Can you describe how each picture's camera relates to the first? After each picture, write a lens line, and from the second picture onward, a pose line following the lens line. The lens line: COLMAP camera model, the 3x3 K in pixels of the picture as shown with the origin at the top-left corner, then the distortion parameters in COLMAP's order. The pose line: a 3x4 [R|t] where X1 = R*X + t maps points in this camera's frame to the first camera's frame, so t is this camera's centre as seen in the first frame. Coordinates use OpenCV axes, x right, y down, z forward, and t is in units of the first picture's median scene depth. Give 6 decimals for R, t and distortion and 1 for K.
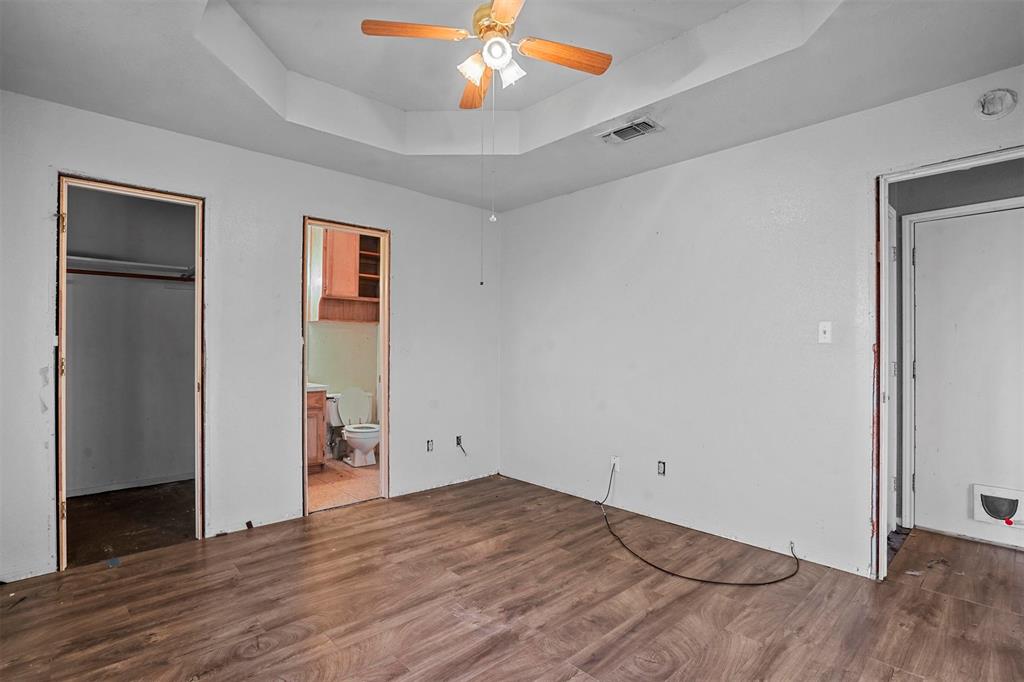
lens RADIAL K [[486.6, 0, 514.1], [0, 486.6, 344.6], [0, 0, 1]] dist [-0.050414, 0.017647]
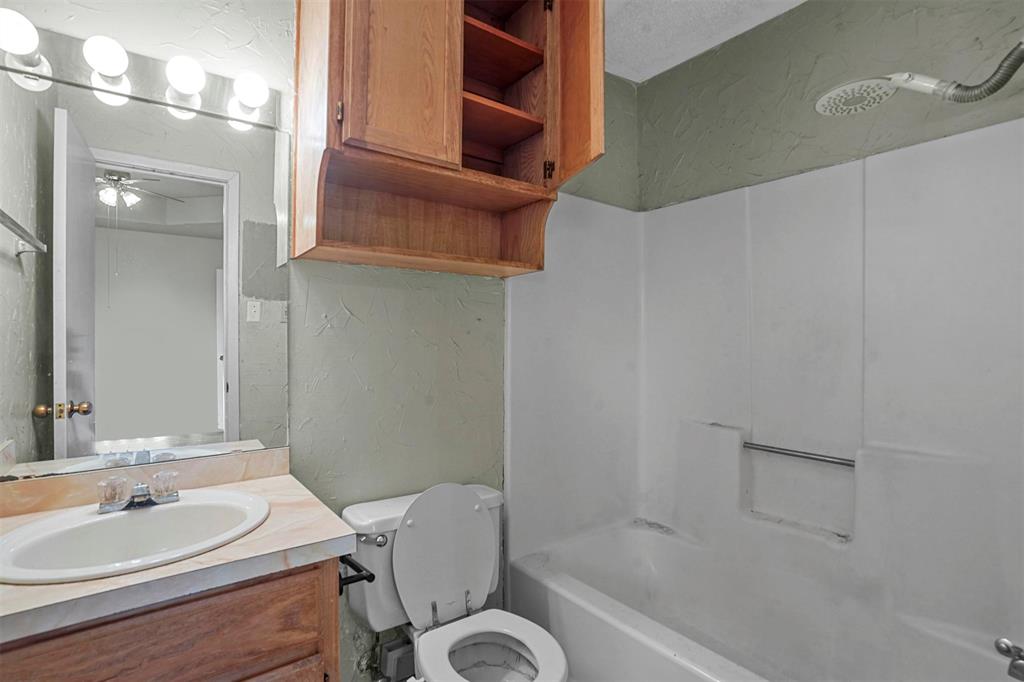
lens RADIAL K [[486.6, 0, 509.6], [0, 486.6, 343.0], [0, 0, 1]] dist [-0.050414, 0.017647]
pose [[0.993615, 0.000071, -0.112827, -0.378795], [0.000648, 0.999980, 0.006336, -0.001409], [0.112826, -0.006369, 0.993594, 1.045895]]
